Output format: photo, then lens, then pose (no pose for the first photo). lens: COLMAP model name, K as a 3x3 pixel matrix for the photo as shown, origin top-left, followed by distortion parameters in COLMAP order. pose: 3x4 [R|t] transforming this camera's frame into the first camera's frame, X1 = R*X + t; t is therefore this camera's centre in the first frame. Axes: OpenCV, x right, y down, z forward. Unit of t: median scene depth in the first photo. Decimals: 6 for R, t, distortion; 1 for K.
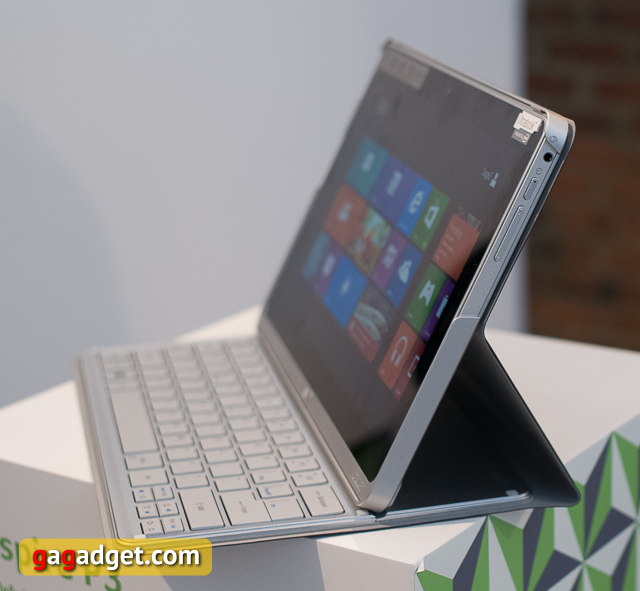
lens RADIAL K [[1627.9, 0, 320.0], [0, 1627.9, 295.5], [0, 0, 1]] dist [-0.101696, -0.566230]
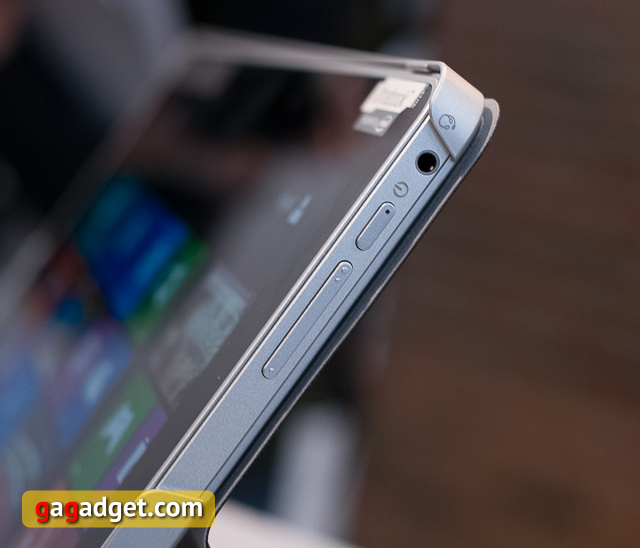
lens RADIAL K [[1547.5, 0, 320.0], [0, 1547.5, 274.0], [0, 0, 1]] dist [0.006092, 0.054182]
pose [[0.977273, 0.193504, 0.086568, 0.081469], [-0.181278, 0.974544, -0.131916, 0.003668], [-0.109890, 0.113225, 0.987474, 0.590542]]
